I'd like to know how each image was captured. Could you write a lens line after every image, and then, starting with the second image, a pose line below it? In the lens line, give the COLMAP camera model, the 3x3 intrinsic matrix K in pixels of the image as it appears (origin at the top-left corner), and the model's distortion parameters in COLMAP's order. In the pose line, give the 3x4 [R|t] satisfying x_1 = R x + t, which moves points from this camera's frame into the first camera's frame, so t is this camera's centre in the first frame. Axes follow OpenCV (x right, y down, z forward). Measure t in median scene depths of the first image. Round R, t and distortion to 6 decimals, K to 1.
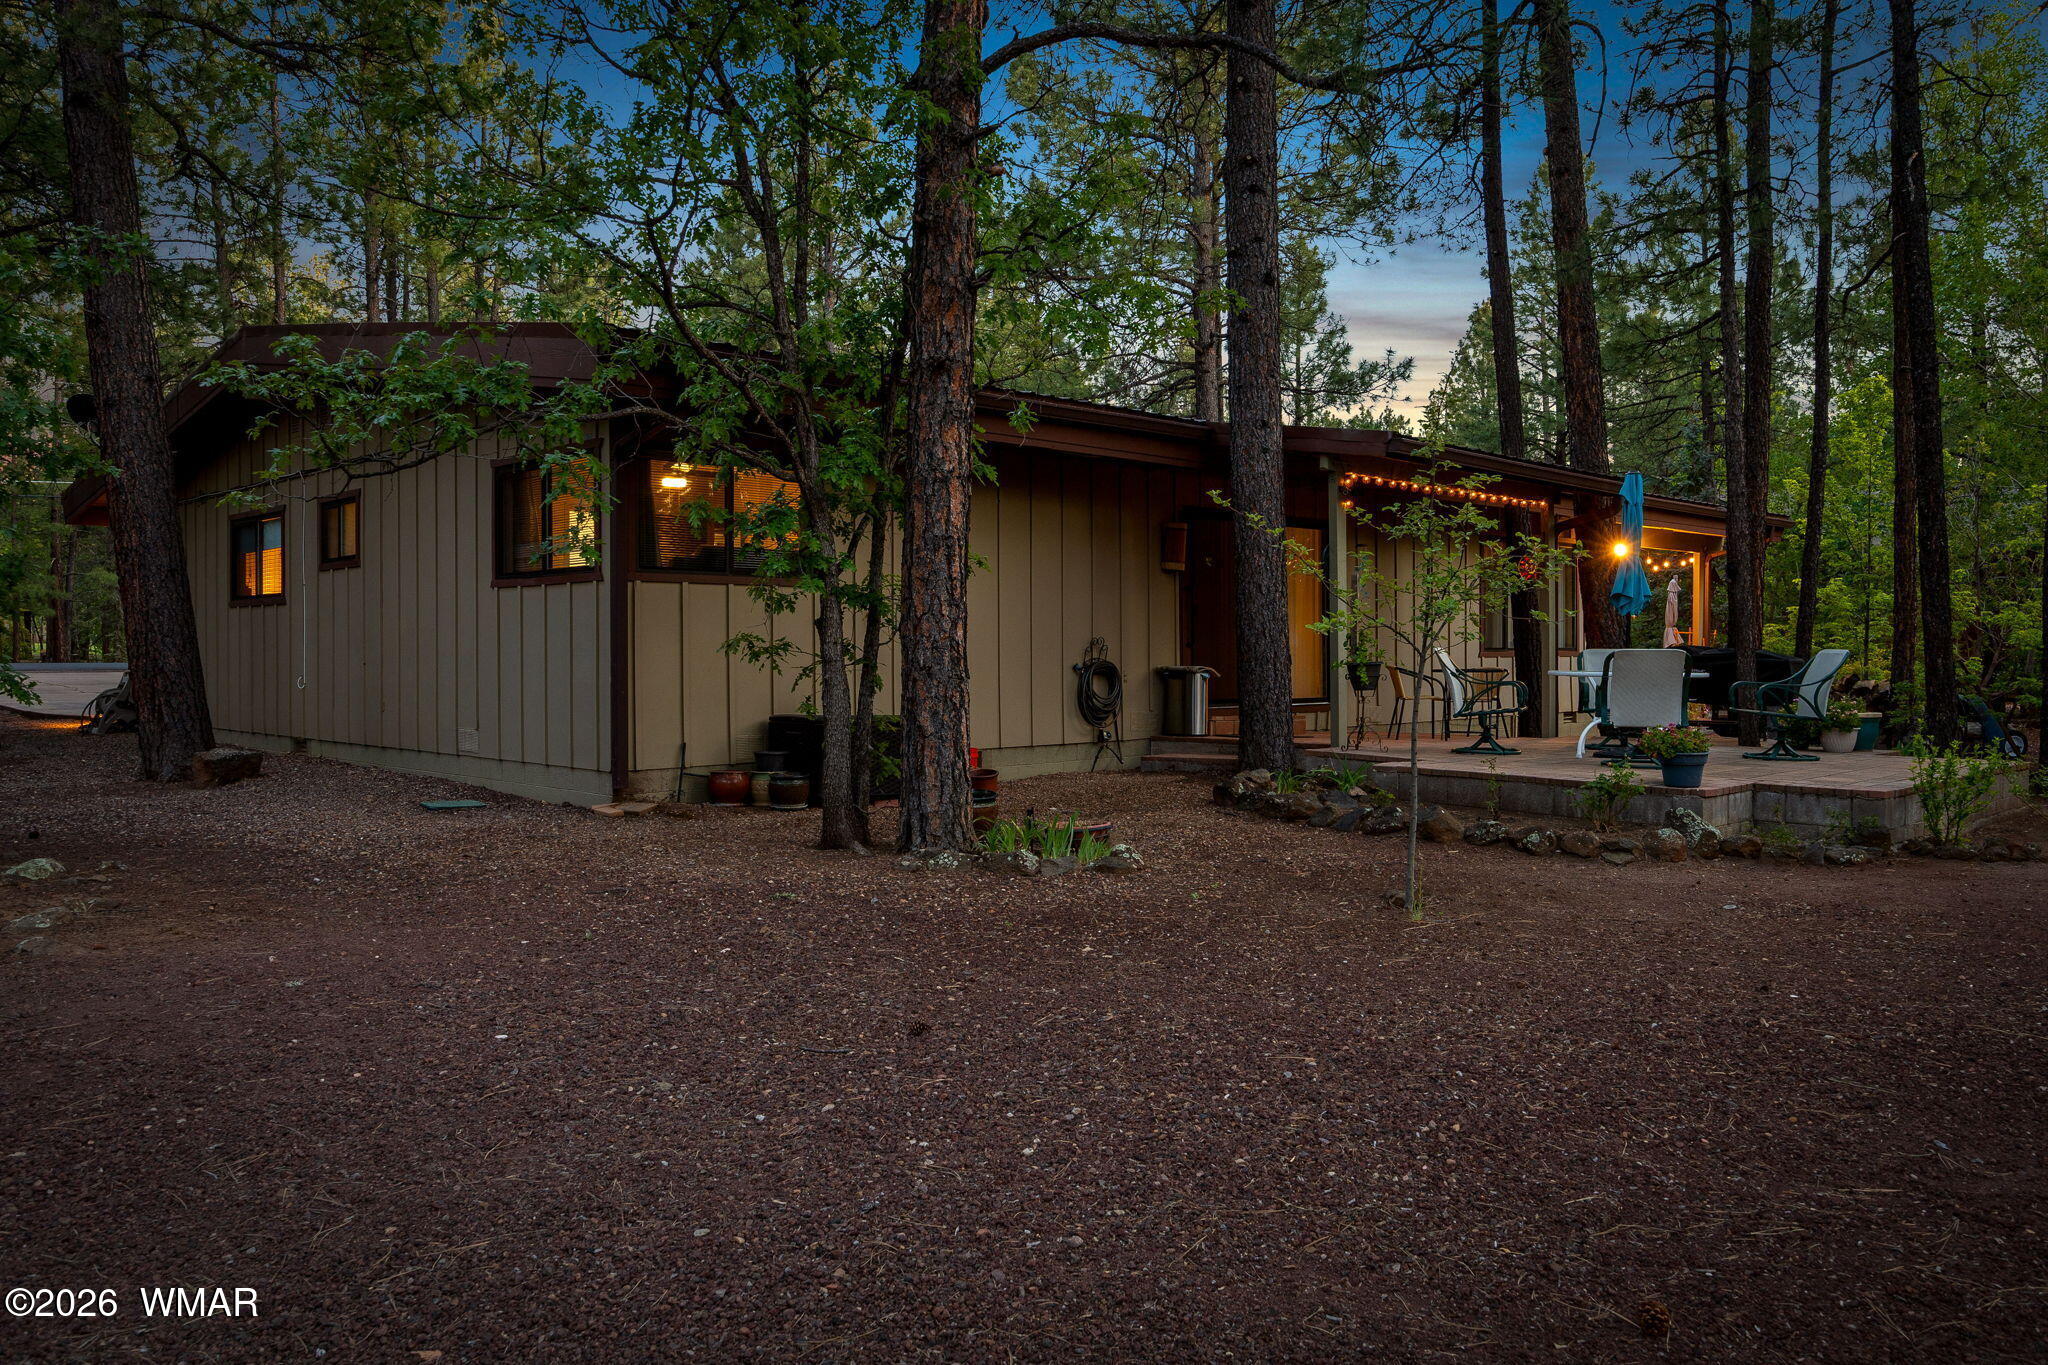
lens RADIAL K [[1486.4, 0, 1027.3], [0, 1486.4, 657.4], [0, 0, 1]] dist [0.003745, 0.001717]
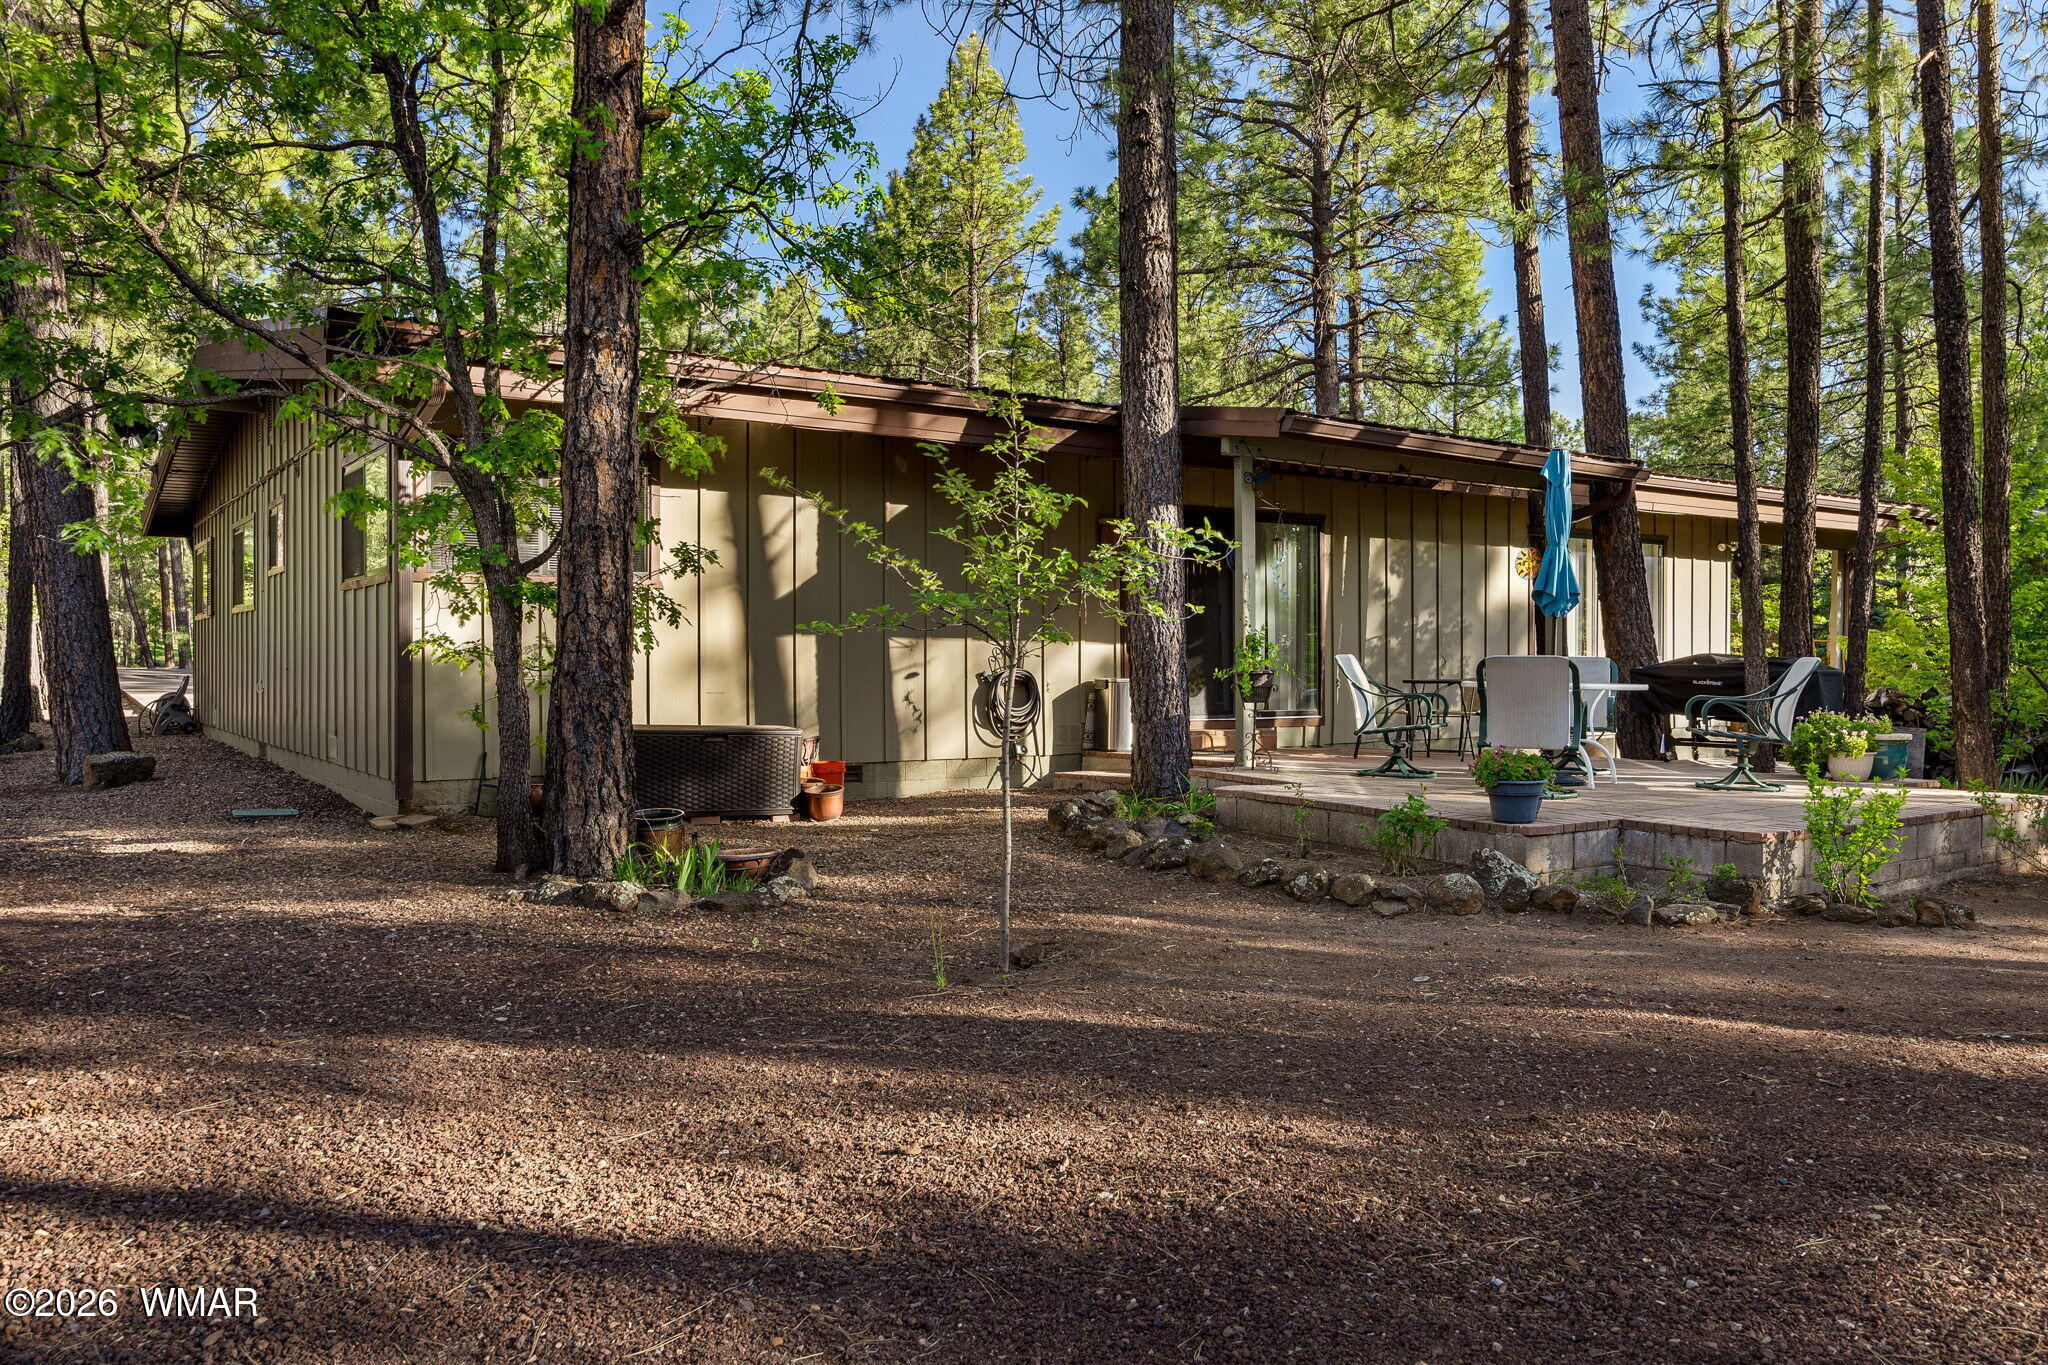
lens RADIAL K [[1486.4, 0, 1027.3], [0, 1486.4, 657.4], [0, 0, 1]] dist [0.003745, 0.001717]
pose [[0.987208, 0.002857, -0.159411, 0.321545], [-0.003853, 0.999975, -0.005945, 0.001594], [0.159390, 0.006483, 0.987194, 0.150194]]
